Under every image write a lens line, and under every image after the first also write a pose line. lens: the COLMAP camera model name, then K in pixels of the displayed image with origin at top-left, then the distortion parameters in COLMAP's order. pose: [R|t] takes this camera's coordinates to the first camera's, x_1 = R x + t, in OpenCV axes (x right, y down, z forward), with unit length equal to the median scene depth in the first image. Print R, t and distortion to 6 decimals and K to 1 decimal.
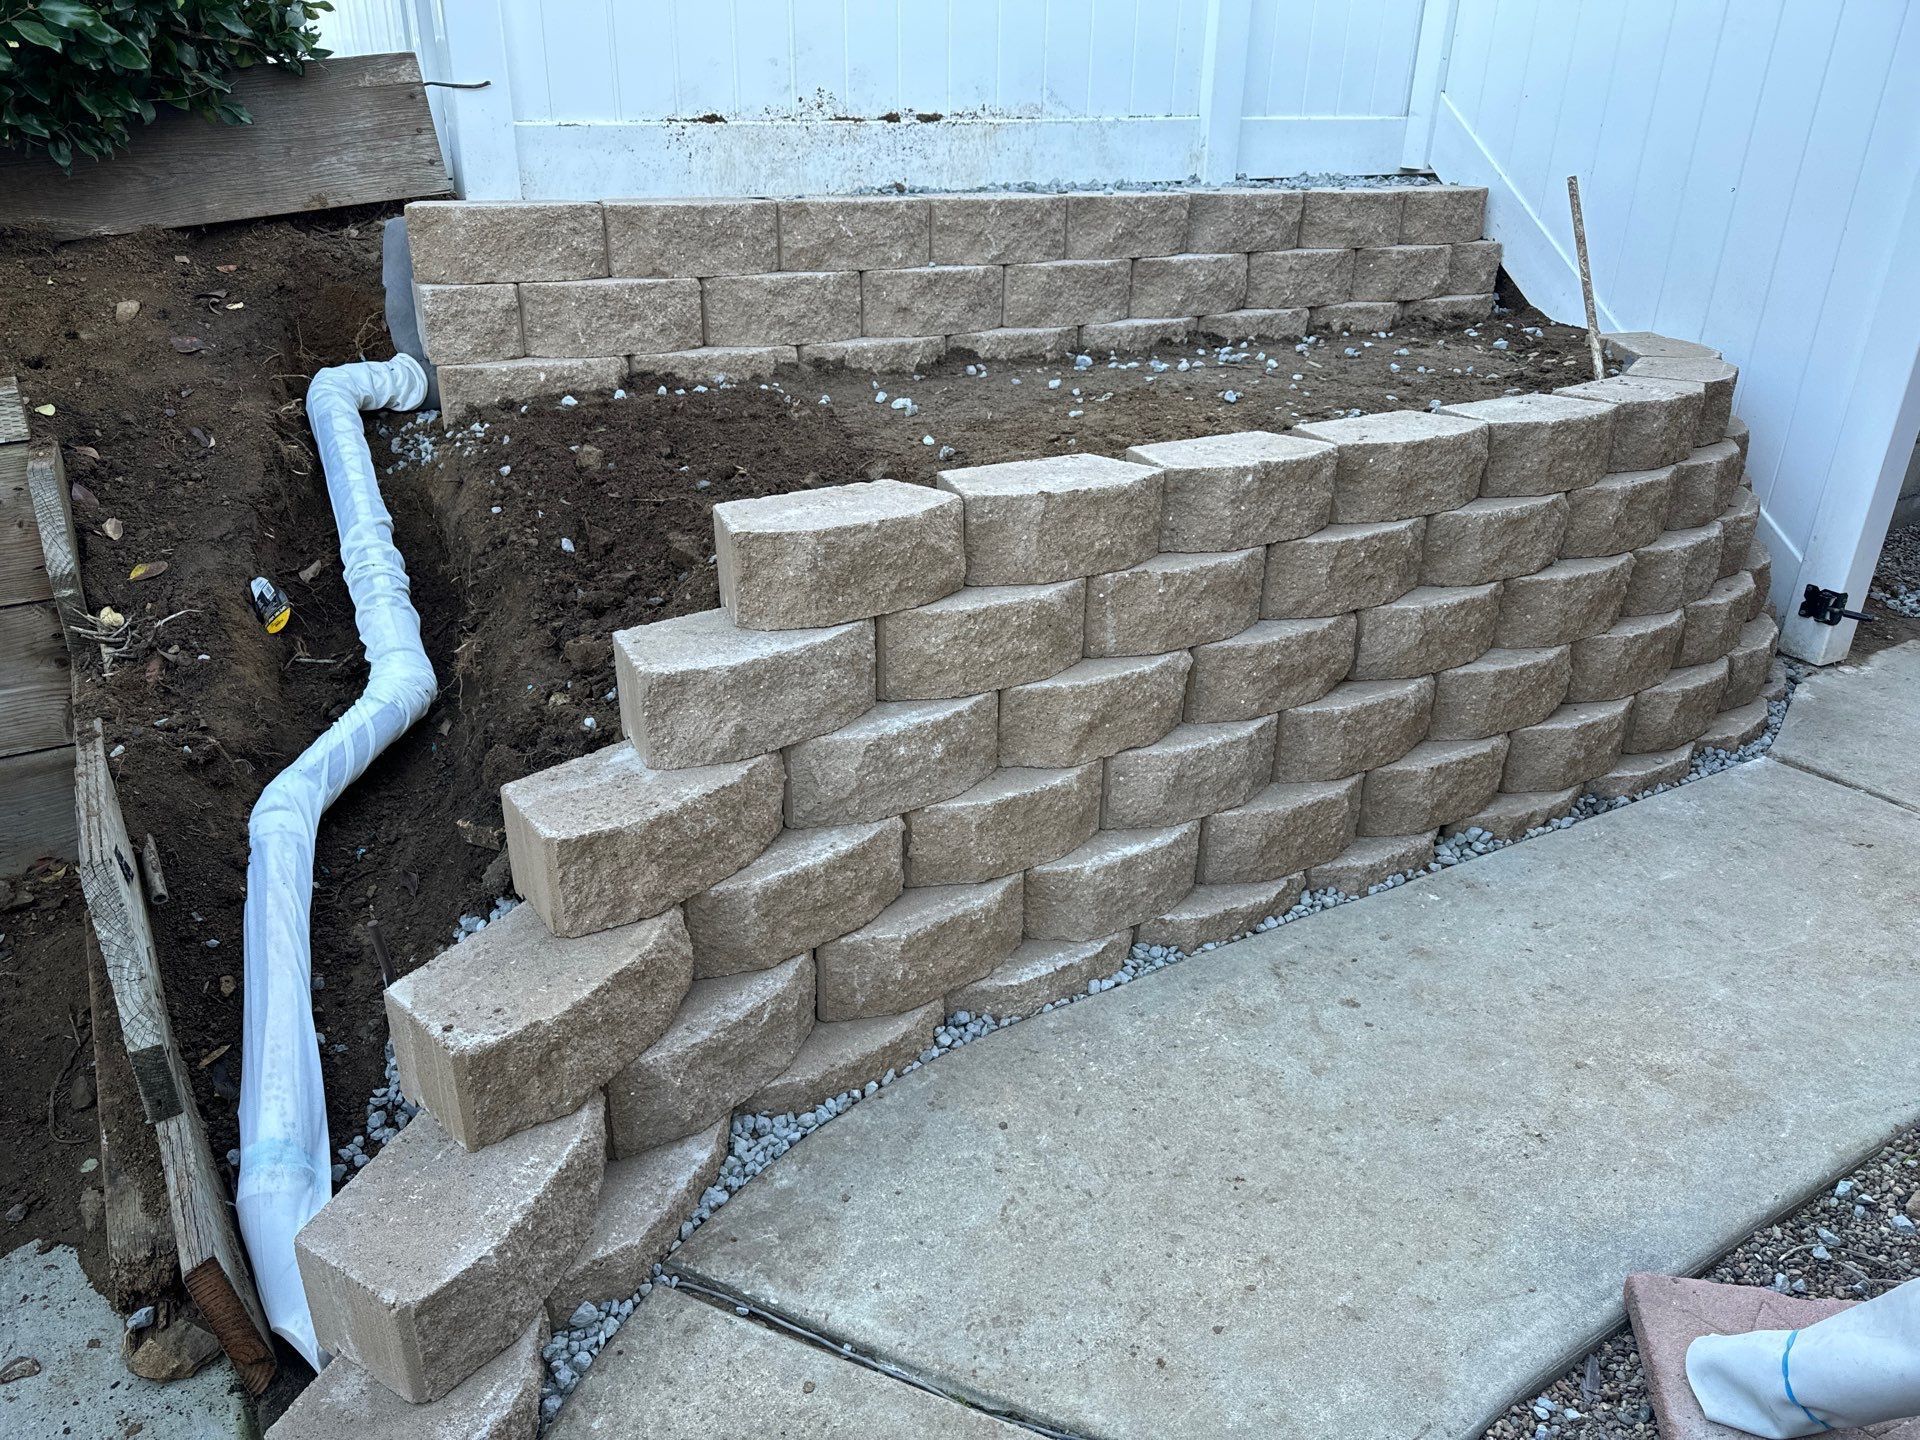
lens RADIAL K [[1375.6, 0, 960.0], [0, 1375.6, 720.0], [0, 0, 1]] dist [0.149027, -0.268350]
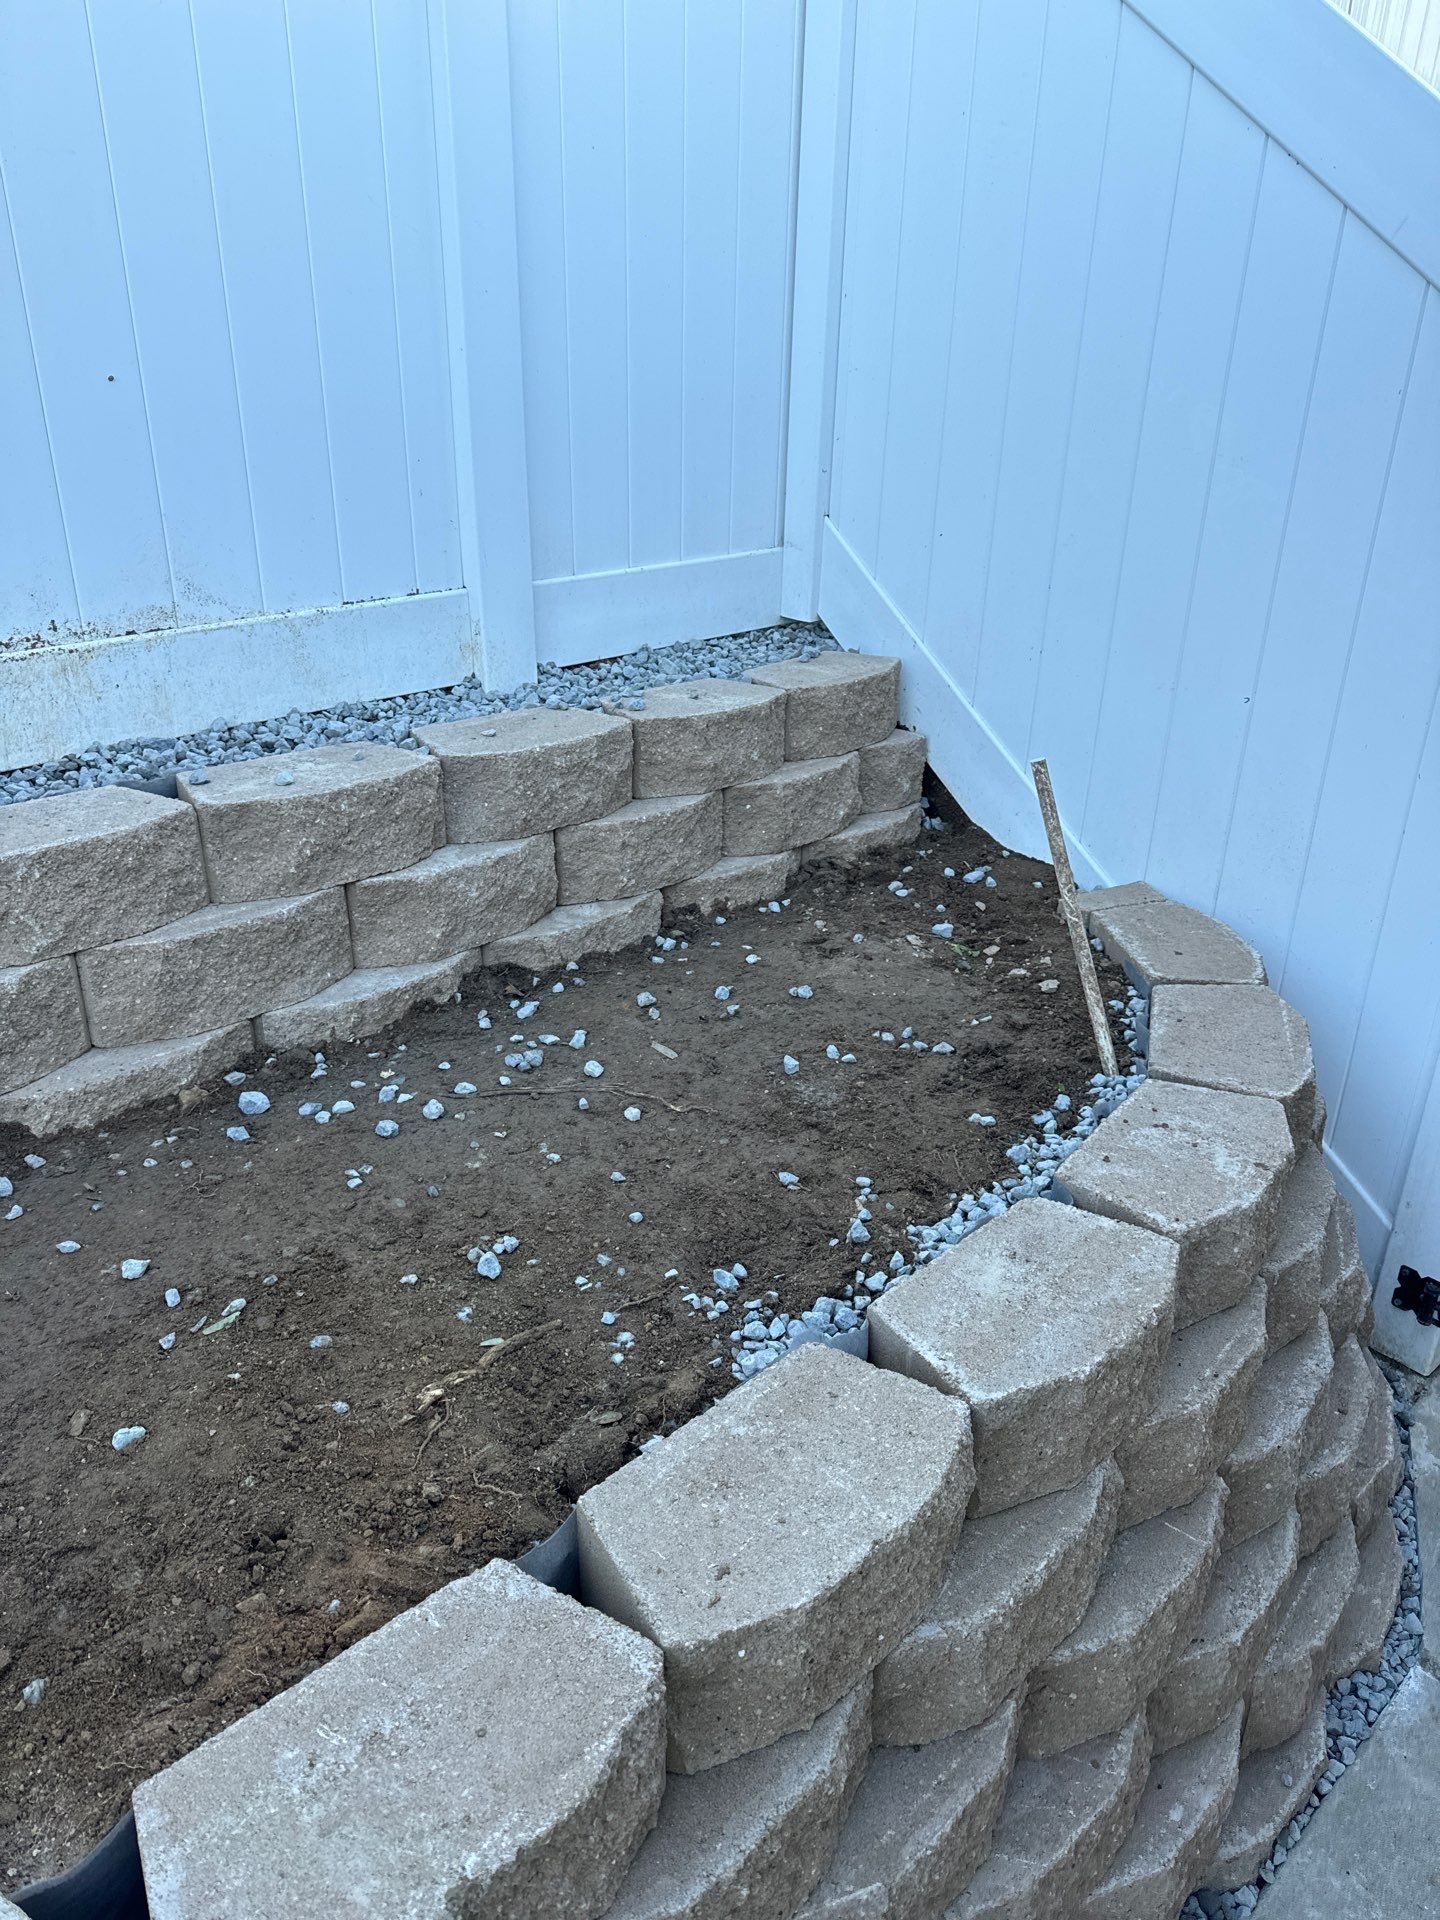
lens RADIAL K [[1375.6, 0, 720.0], [0, 1375.6, 960.0], [0, 0, 1]] dist [0.149027, -0.268350]
pose [[0.973932, -0.096502, 0.205288, 0.144495], [0.096977, 0.995256, 0.007770, -0.269981], [-0.205064, 0.012341, 0.978671, 0.375406]]
